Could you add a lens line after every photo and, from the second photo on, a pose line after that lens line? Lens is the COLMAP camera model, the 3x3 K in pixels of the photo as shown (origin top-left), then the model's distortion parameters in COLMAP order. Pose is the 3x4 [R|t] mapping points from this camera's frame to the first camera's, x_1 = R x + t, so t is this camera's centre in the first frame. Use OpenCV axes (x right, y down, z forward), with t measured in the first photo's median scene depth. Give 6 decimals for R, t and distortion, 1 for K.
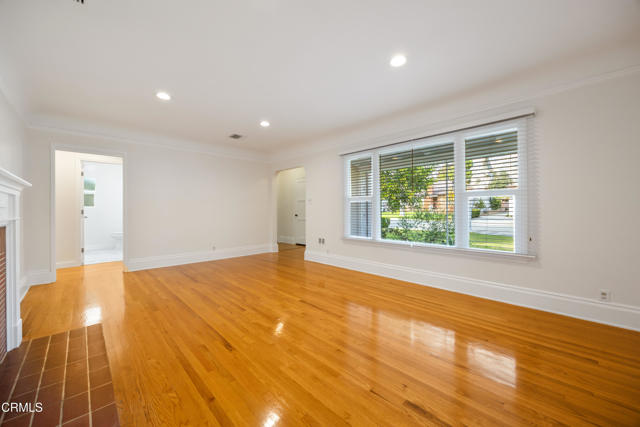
lens RADIAL K [[245.4, 0, 324.4], [0, 245.4, 209.9], [0, 0, 1]] dist [-0.002860, 0.000442]
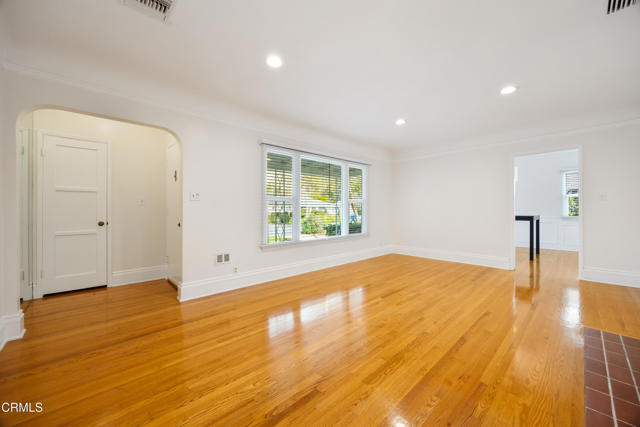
lens RADIAL K [[245.4, 0, 323.4], [0, 245.4, 211.7], [0, 0, 1]] dist [-0.002860, 0.000442]
pose [[0.017780, 0.001610, 0.999841, -0.727372], [0.003735, 0.999992, -0.001677, 0.004641], [-0.999835, 0.003764, 0.017774, 0.784977]]
